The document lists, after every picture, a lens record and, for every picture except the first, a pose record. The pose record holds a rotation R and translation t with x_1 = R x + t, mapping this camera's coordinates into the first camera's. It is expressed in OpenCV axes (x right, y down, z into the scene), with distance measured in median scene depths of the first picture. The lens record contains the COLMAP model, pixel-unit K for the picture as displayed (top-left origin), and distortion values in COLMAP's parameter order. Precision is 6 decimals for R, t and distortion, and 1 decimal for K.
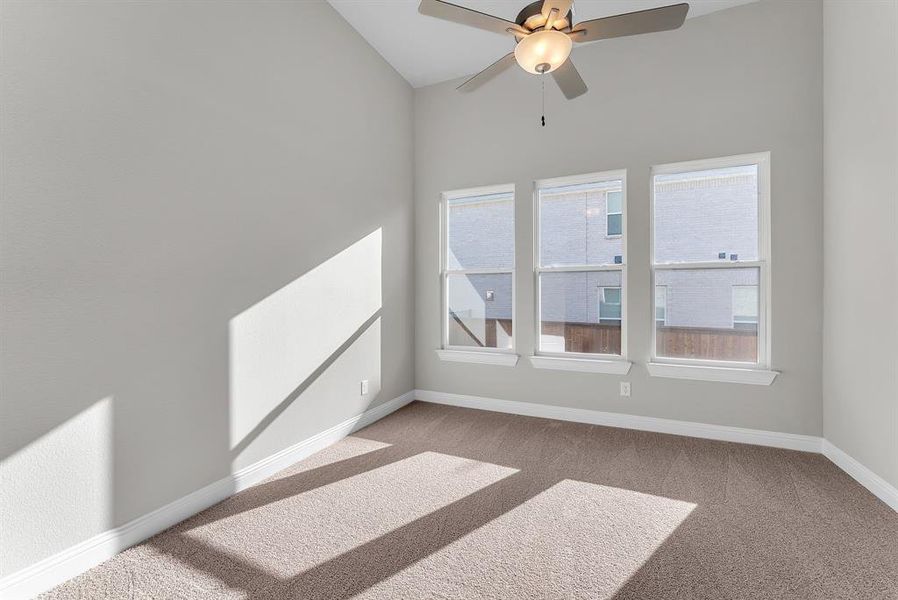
lens RADIAL K [[370.7, 0, 461.3], [0, 370.7, 294.2], [0, 0, 1]] dist [-0.004253, -0.000744]
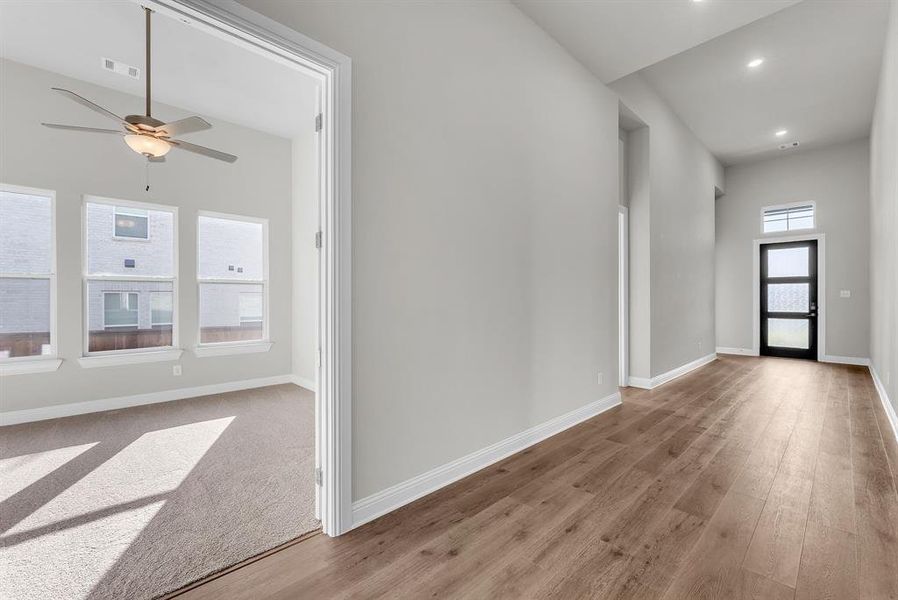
lens RADIAL K [[370.7, 0, 447.0], [0, 370.7, 297.5], [0, 0, 1]] dist [-0.004253, -0.000744]
pose [[0.400650, 0.003971, 0.916223, -0.399010], [0.000182, 0.999990, -0.004414, -0.002920], [-0.916231, 0.001936, 0.400645, -0.441357]]
